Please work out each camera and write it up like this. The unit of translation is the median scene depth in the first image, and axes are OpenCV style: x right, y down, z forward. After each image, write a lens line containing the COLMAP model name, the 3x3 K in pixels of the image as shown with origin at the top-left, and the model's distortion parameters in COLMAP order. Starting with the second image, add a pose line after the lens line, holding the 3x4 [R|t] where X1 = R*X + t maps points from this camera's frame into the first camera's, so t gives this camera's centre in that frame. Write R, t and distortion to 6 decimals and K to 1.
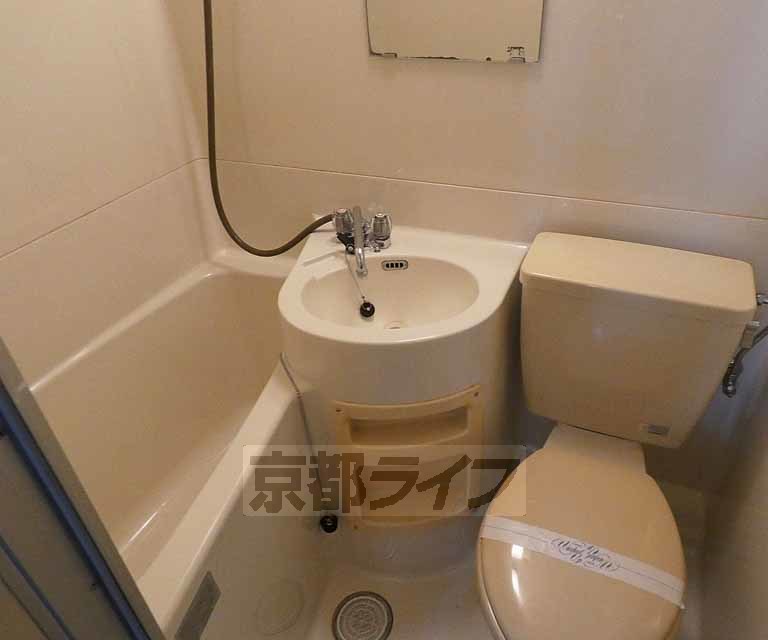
lens RADIAL K [[553.0, 0, 388.2], [0, 553.0, 321.2], [0, 0, 1]] dist [-0.003488, -0.006797]
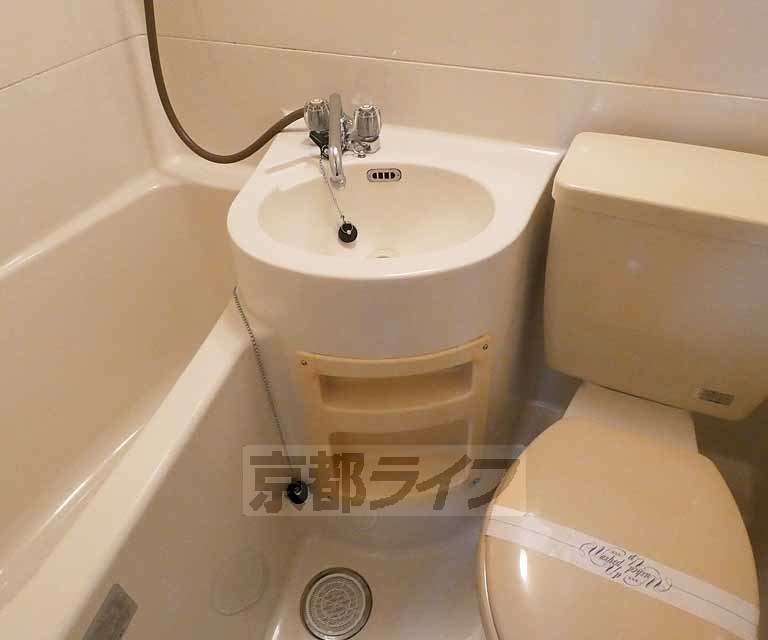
lens RADIAL K [[553.0, 0, 370.8], [0, 553.0, 320.5], [0, 0, 1]] dist [-0.003488, -0.006797]
pose [[0.999531, 0.023420, -0.019714, 0.013560], [-0.020790, 0.992008, 0.124447, 0.003998], [0.022471, -0.123979, 0.992030, 0.214235]]
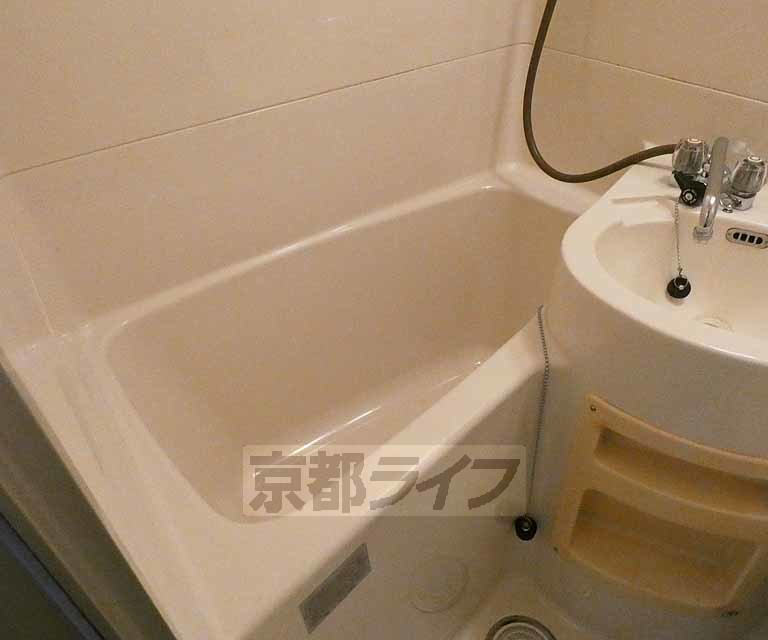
lens RADIAL K [[553.0, 0, 389.0], [0, 553.0, 314.9], [0, 0, 1]] dist [-0.003488, -0.006797]
pose [[0.852041, 0.339098, -0.398797, -0.062176], [-0.298457, 0.940557, 0.162096, 0.008230], [0.430058, -0.019088, 0.902599, 0.210611]]
